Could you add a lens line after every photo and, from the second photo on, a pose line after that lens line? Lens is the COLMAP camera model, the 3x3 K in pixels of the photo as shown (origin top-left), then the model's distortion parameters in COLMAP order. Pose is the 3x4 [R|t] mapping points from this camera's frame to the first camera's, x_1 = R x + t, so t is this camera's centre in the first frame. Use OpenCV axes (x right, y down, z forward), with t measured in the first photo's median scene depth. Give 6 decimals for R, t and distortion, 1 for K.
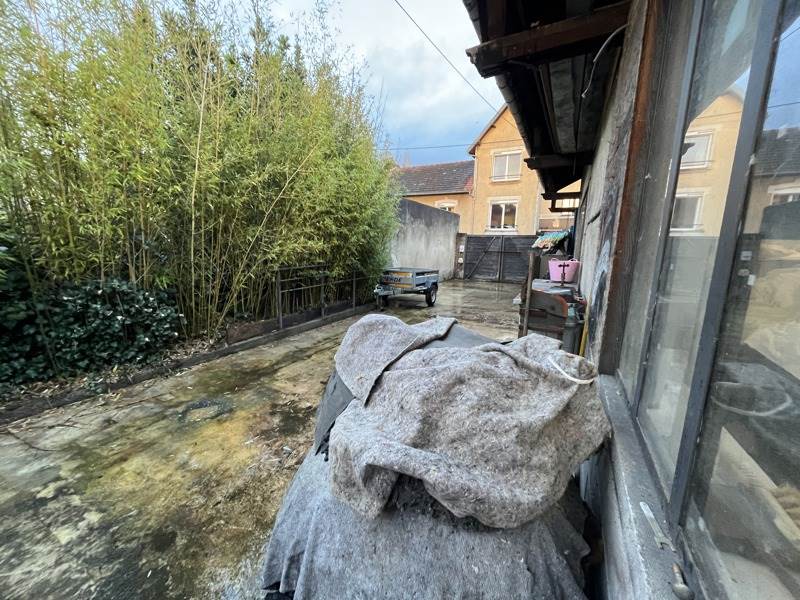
lens RADIAL K [[319.7, 0, 399.2], [0, 319.7, 300.5], [0, 0, 1]] dist [0.002014, 0.000054]
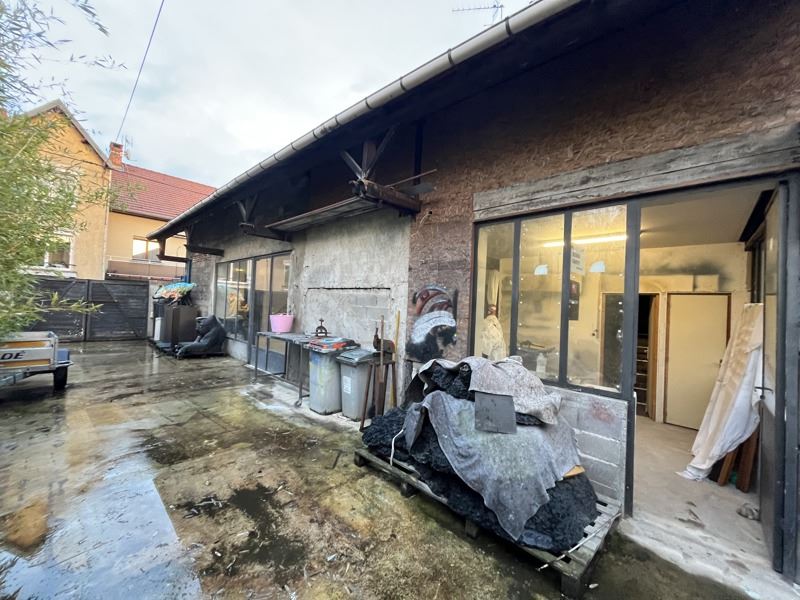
lens RADIAL K [[319.7, 0, 399.8], [0, 319.7, 300.6], [0, 0, 1]] dist [0.002014, 0.000054]
pose [[0.264518, 0.012283, 0.964303, -0.862116], [0.122439, 0.991399, -0.046214, -0.112002], [-0.956577, 0.130293, 0.260739, 0.399412]]
